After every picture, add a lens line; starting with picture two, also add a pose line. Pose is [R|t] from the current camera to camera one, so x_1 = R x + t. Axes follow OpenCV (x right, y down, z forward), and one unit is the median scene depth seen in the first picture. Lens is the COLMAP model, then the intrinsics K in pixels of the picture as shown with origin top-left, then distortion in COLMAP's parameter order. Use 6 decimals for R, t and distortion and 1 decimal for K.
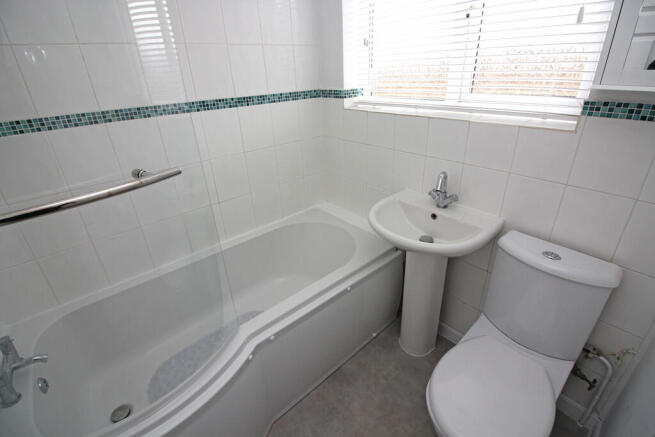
lens RADIAL K [[307.6, 0, 339.8], [0, 307.6, 216.4], [0, 0, 1]] dist [-0.000303, -0.013789]
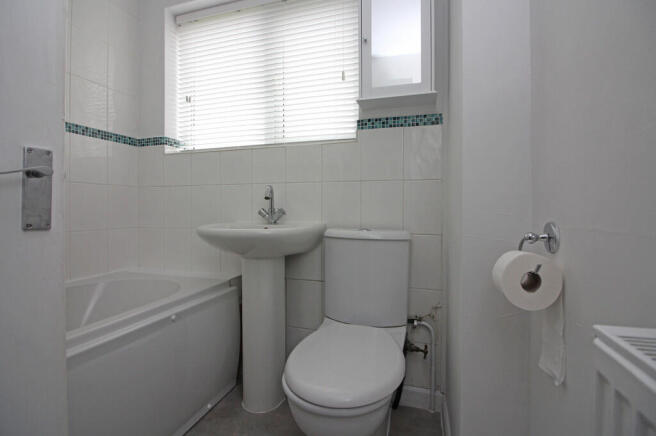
lens RADIAL K [[308.0, 0, 340.3], [0, 308.0, 215.9], [0, 0, 1]] dist [-0.000303, -0.013789]
pose [[0.851766, 0.018361, 0.523601, -0.022604], [0.209091, 0.904437, -0.371854, 0.376877], [-0.480391, 0.426213, 0.766529, 0.064266]]
